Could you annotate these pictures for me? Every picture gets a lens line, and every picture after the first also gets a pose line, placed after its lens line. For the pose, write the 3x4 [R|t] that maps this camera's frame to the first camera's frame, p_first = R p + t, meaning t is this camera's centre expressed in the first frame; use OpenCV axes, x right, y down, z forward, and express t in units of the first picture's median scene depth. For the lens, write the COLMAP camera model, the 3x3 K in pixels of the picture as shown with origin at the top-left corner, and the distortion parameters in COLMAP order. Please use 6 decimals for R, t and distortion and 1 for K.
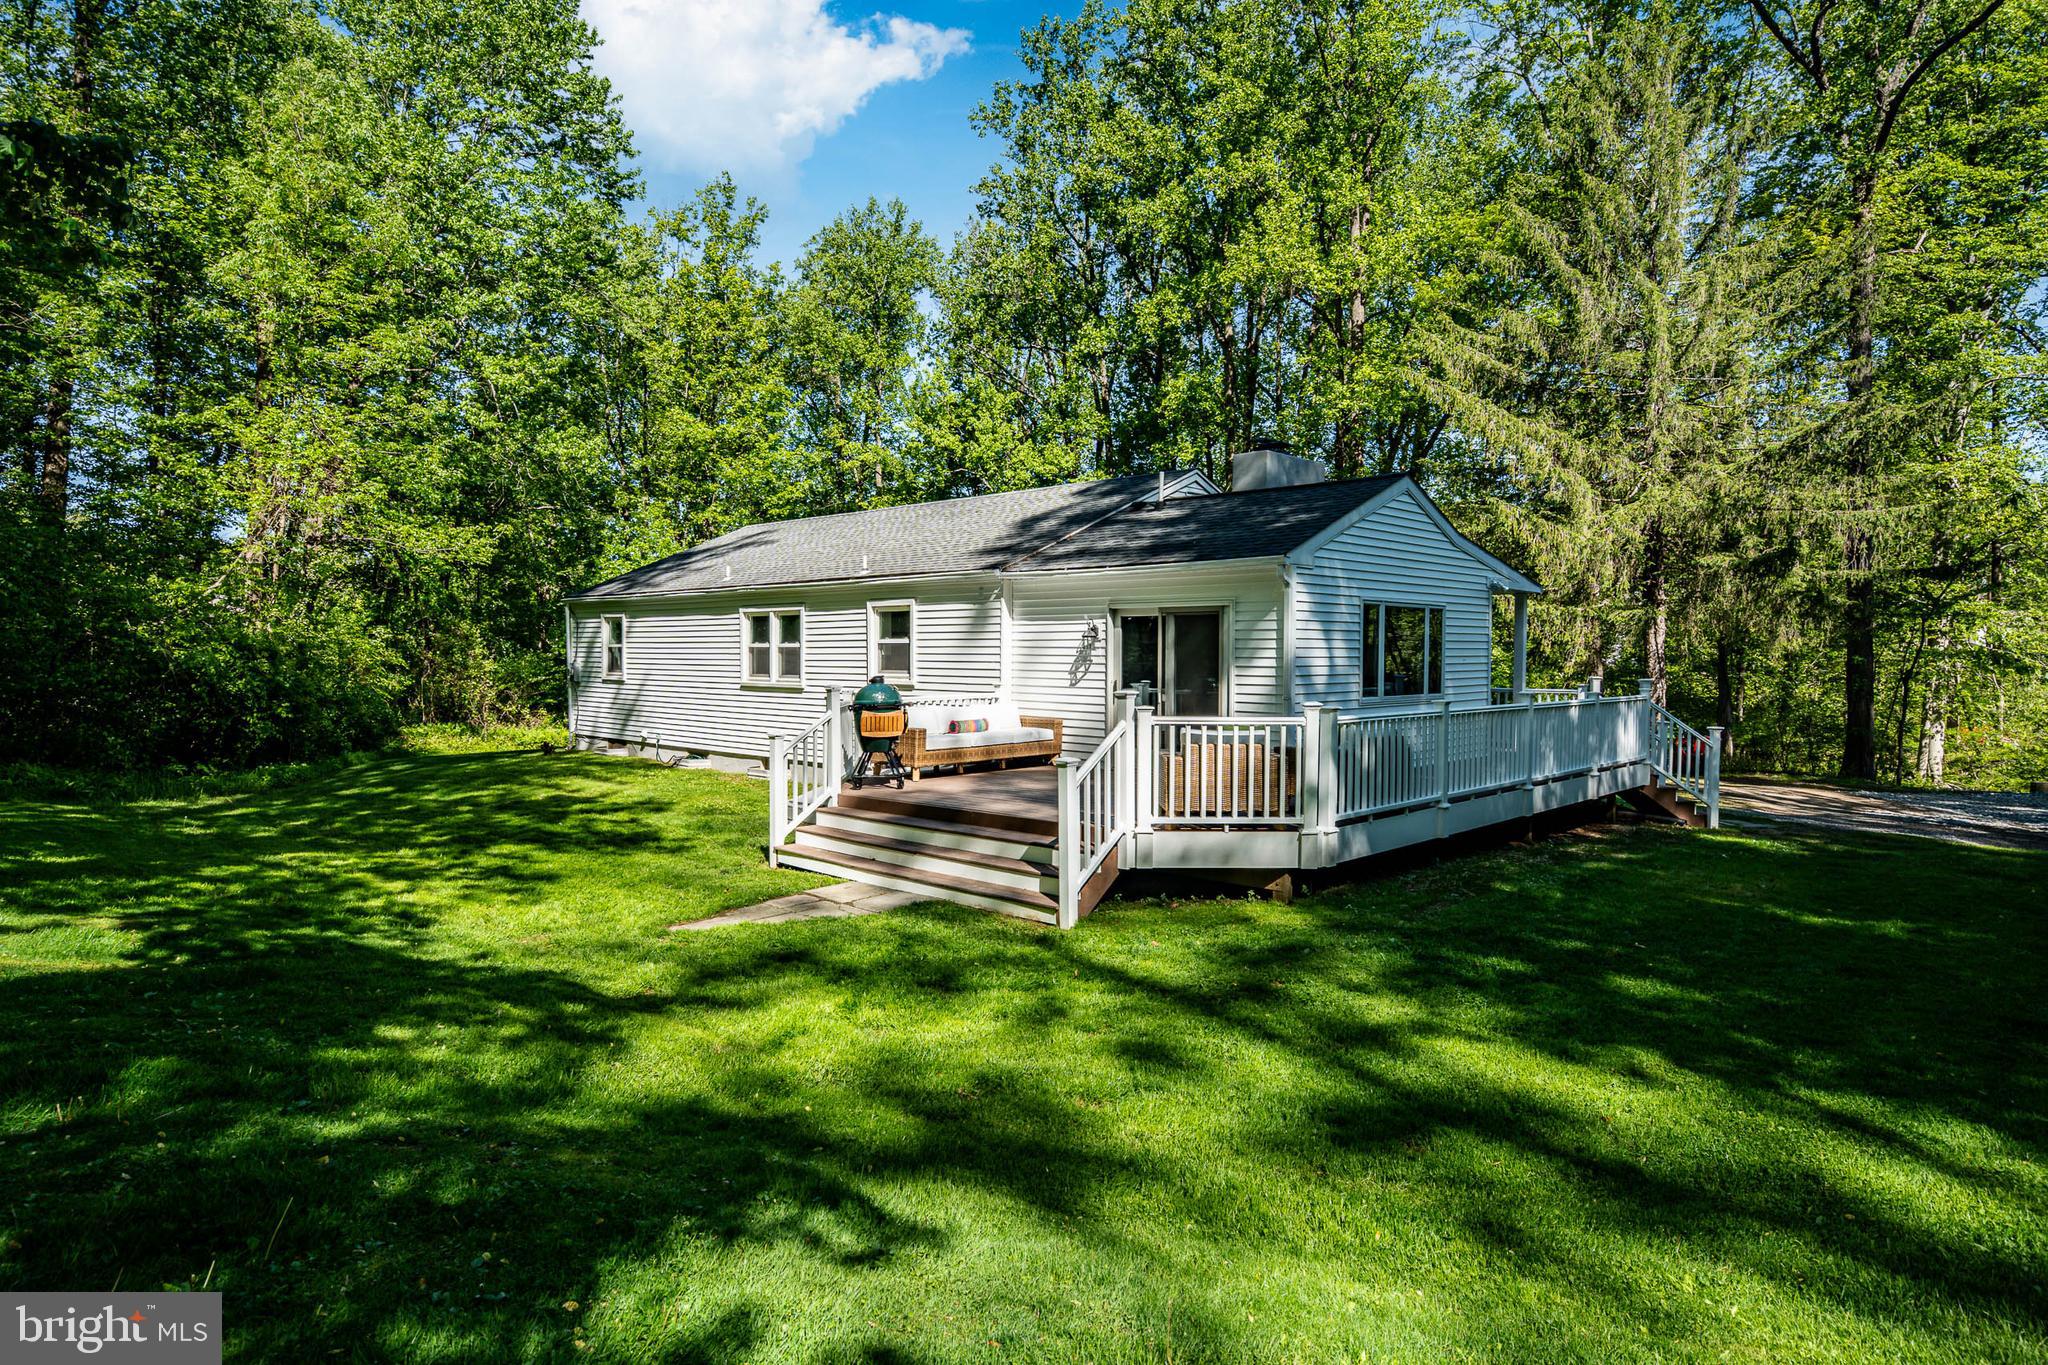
lens RADIAL K [[1169.5, 0, 1043.6], [0, 1169.5, 676.9], [0, 0, 1]] dist [-0.015521, 0.008293]
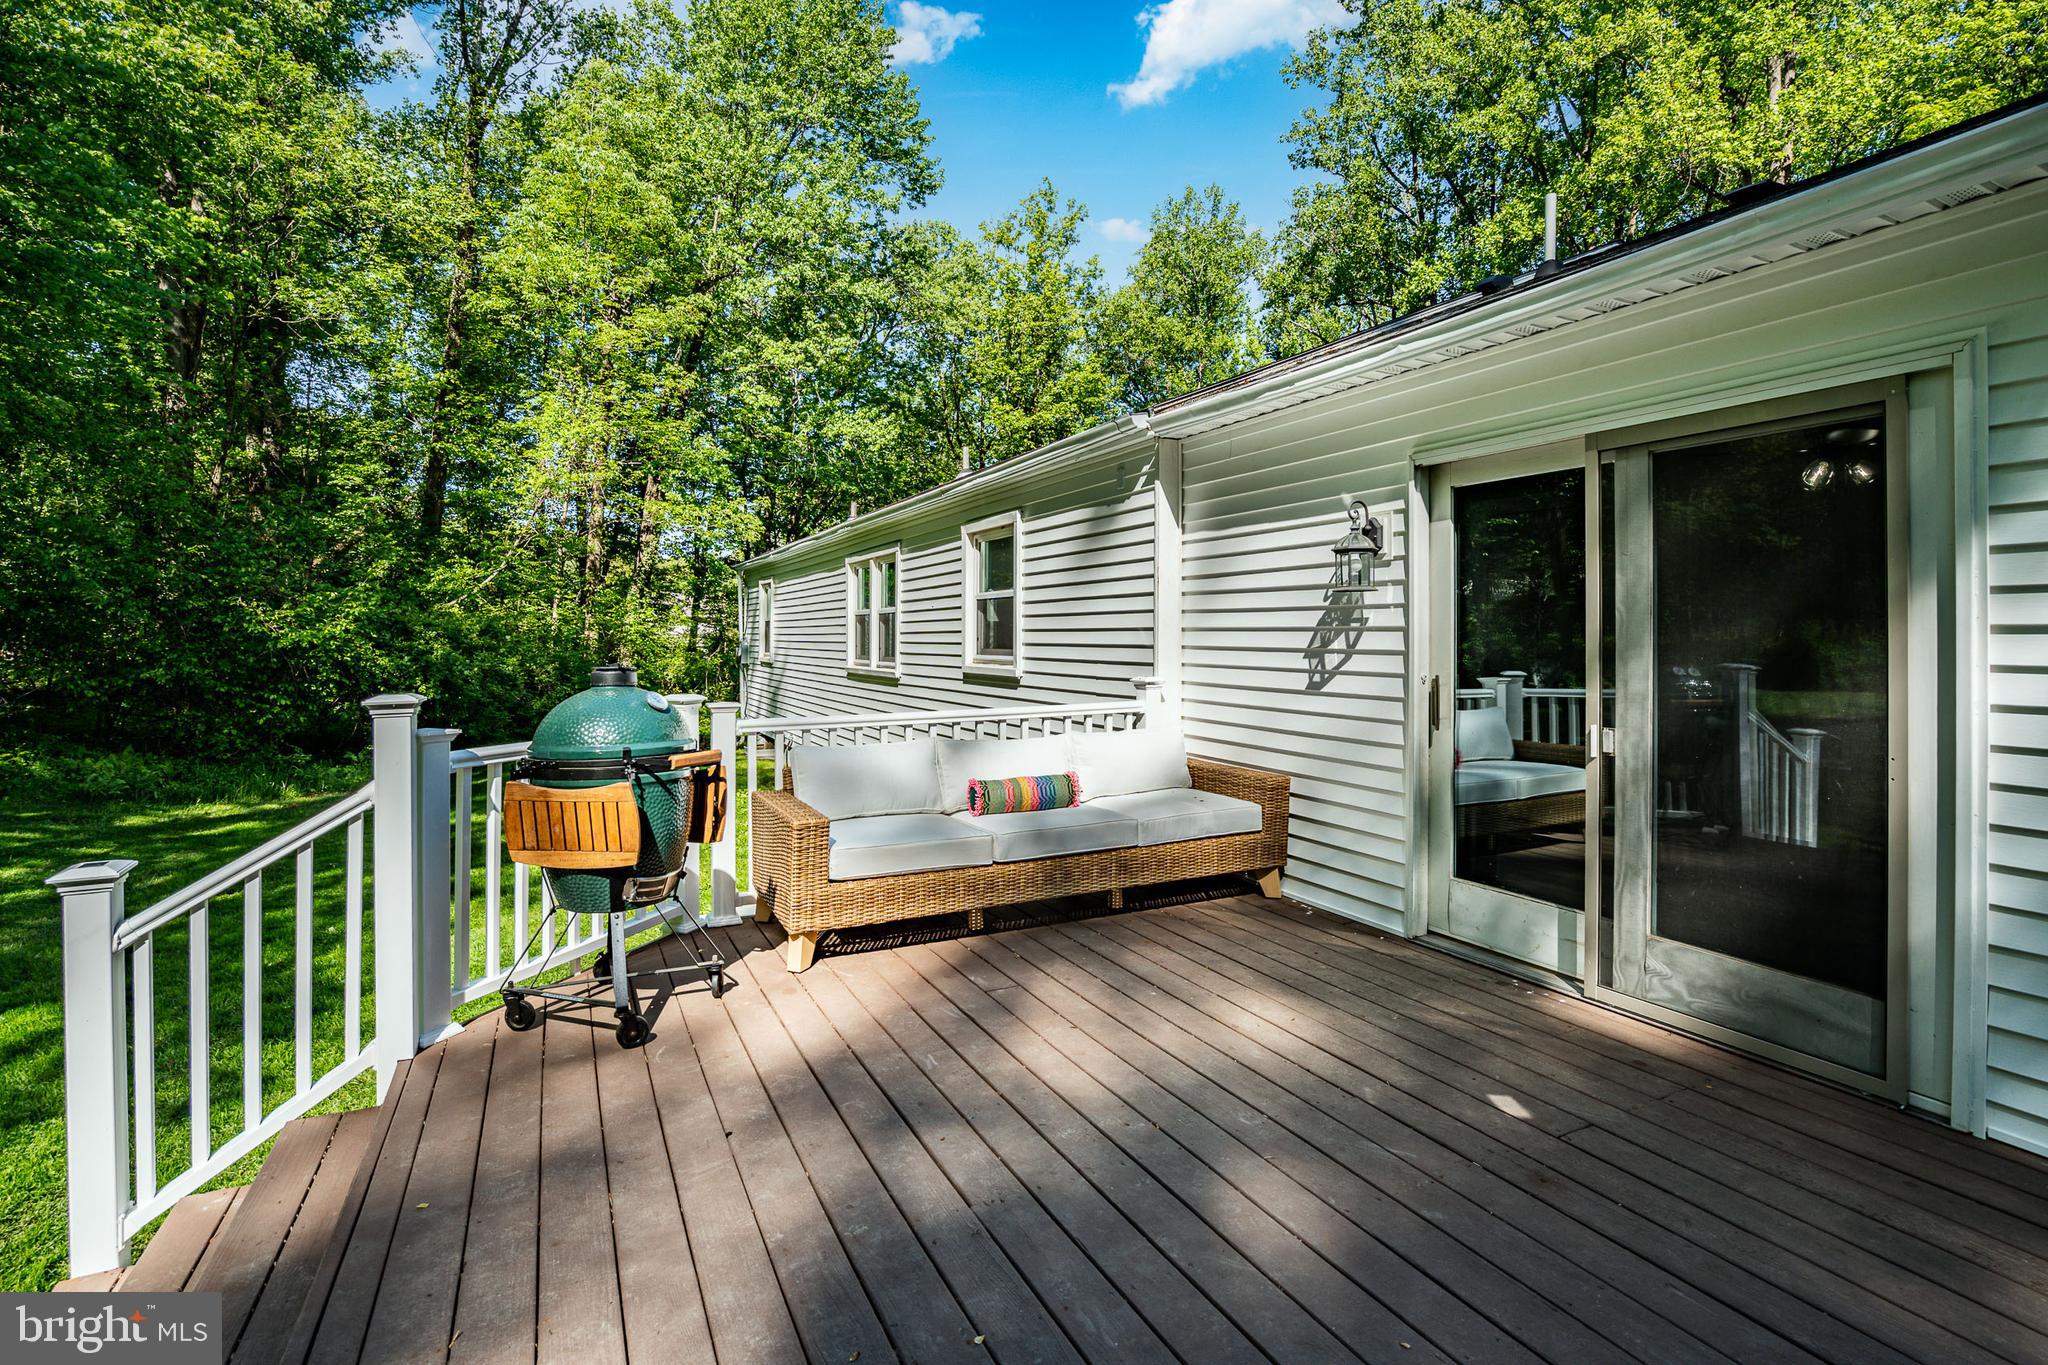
lens RADIAL K [[982.3, 0, 1021.3], [0, 982.3, 591.1], [0, 0, 1]] dist [-0.017183, 0.003885]
pose [[0.934592, -0.019457, -0.355190, 0.018308], [-0.004819, 0.997719, -0.067333, -0.000849], [0.355690, 0.064640, 0.932366, 0.254411]]
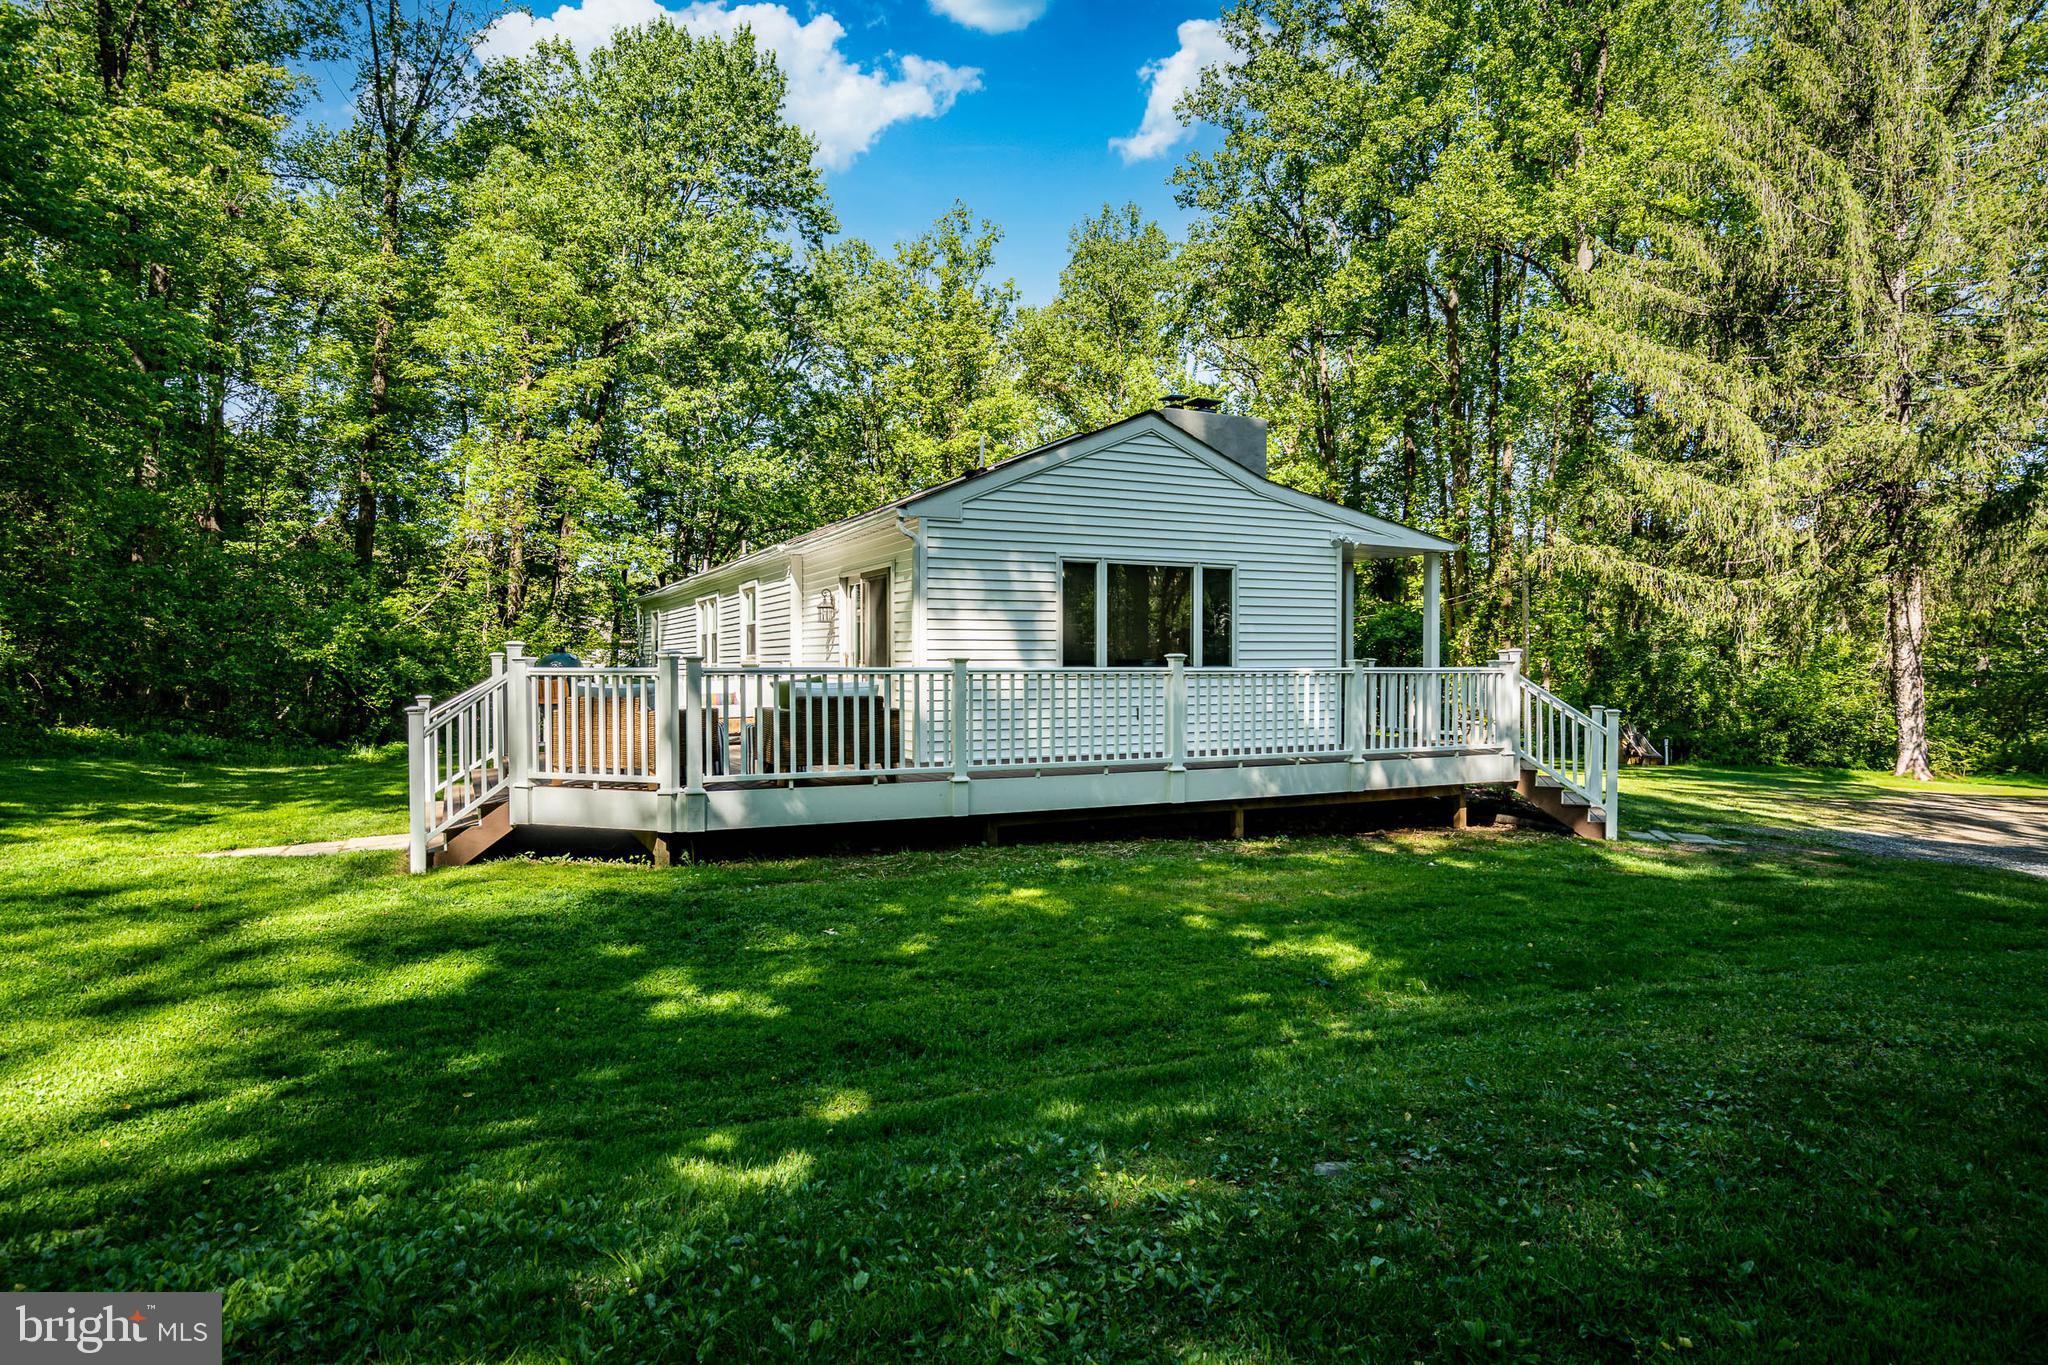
lens RADIAL K [[1169.5, 0, 1040.2], [0, 1169.5, 680.3], [0, 0, 1]] dist [-0.015521, 0.008293]
pose [[0.940751, -0.001557, -0.339094, 0.201206], [-0.001817, 0.999952, -0.009635, 0.012810], [0.339093, 0.009680, 0.940703, 0.056011]]
